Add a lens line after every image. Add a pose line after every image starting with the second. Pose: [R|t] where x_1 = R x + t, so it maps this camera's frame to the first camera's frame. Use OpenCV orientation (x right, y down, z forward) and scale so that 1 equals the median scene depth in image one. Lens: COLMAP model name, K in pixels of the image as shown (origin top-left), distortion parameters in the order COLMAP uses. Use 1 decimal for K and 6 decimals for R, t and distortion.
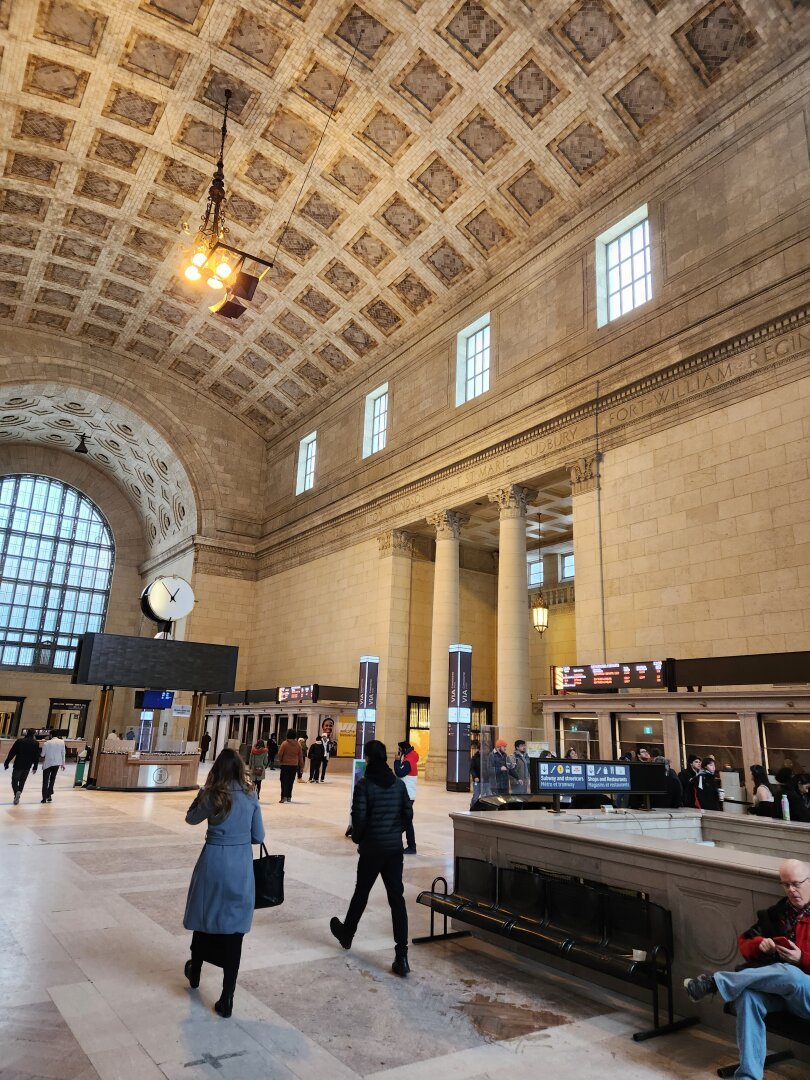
lens RADIAL K [[715.6, 0, 395.6], [0, 715.6, 541.0], [0, 0, 1]] dist [0.090650, -0.071823]
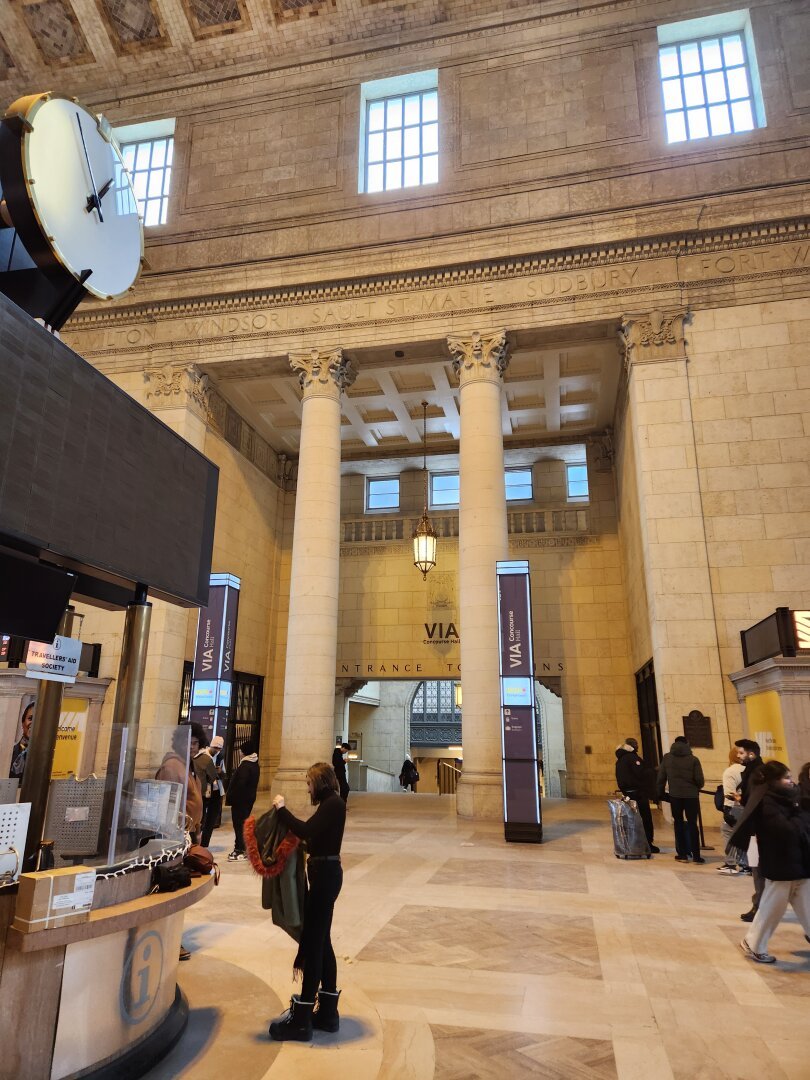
lens RADIAL K [[715.6, 0, 400.6], [0, 715.6, 531.1], [0, 0, 1]] dist [0.090650, -0.071823]
pose [[0.727760, 0.157000, 0.667620, -0.322174], [-0.161606, 0.985291, -0.055541, 0.156671], [-0.666520, -0.067471, 0.742428, 0.624495]]
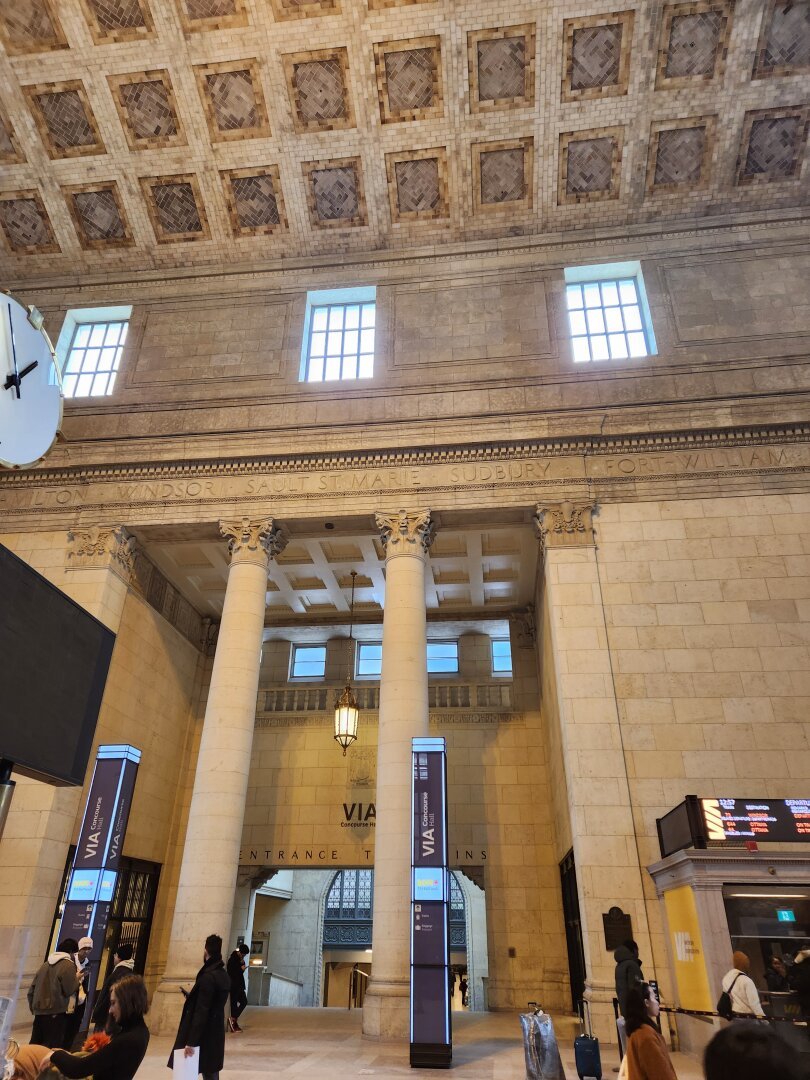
lens RADIAL K [[715.6, 0, 402.0], [0, 715.6, 544.1], [0, 0, 1]] dist [0.090650, -0.071823]
pose [[0.657000, 0.329923, 0.677866, -0.317117], [-0.185393, 0.942250, -0.278915, 0.152605], [-0.730740, 0.057576, 0.680224, 0.613019]]
